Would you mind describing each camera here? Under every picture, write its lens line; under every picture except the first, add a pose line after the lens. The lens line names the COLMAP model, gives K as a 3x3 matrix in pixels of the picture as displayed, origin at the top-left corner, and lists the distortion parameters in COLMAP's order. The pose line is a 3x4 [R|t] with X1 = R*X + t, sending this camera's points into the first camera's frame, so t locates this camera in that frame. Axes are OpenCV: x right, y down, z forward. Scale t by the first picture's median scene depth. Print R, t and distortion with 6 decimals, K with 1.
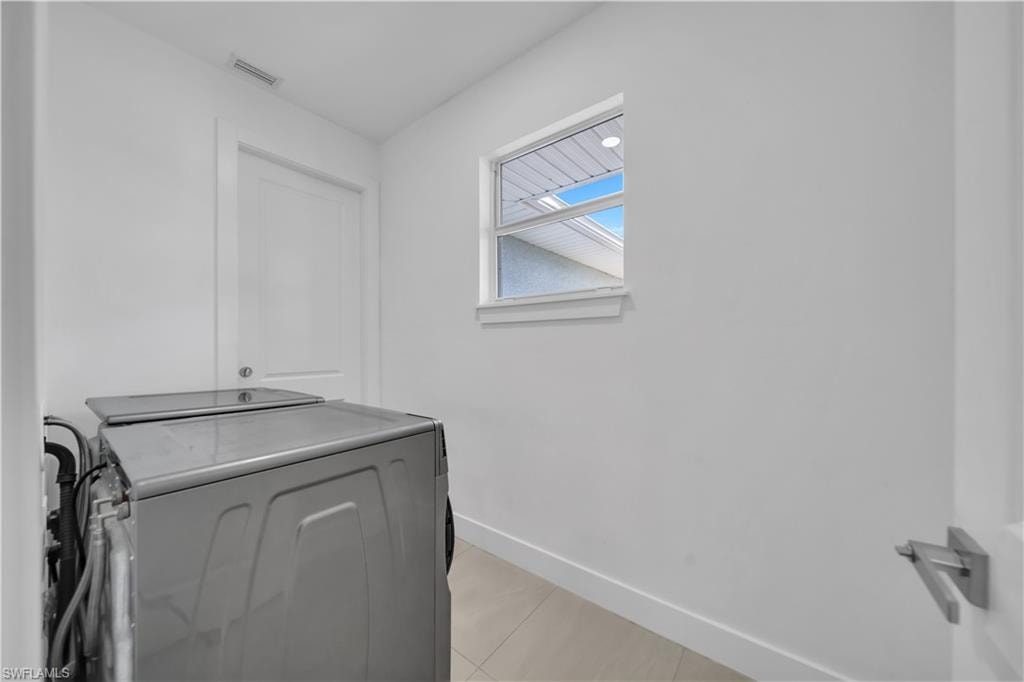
lens RADIAL K [[354.2, 0, 514.6], [0, 354.2, 346.8], [0, 0, 1]] dist [-0.000721, -0.000230]
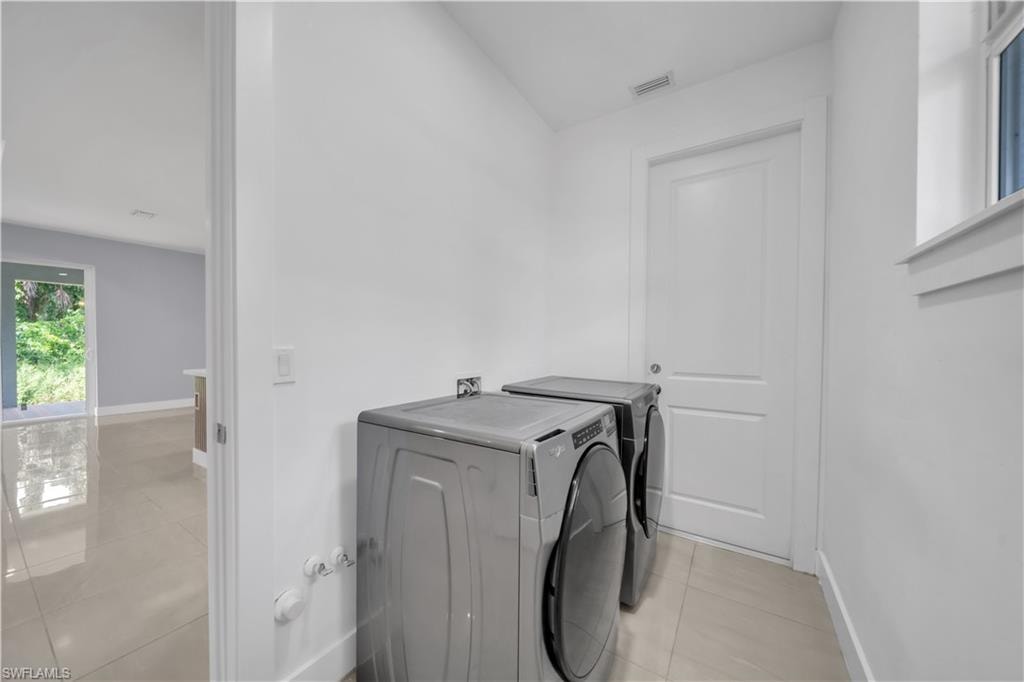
lens RADIAL K [[354.2, 0, 514.6], [0, 354.2, 346.8], [0, 0, 1]] dist [-0.000721, -0.000230]
pose [[0.097627, 0.012454, -0.995145, 0.281441], [-0.010075, 0.999883, 0.011525, -0.002849], [0.995172, 0.008901, 0.097741, 0.478166]]
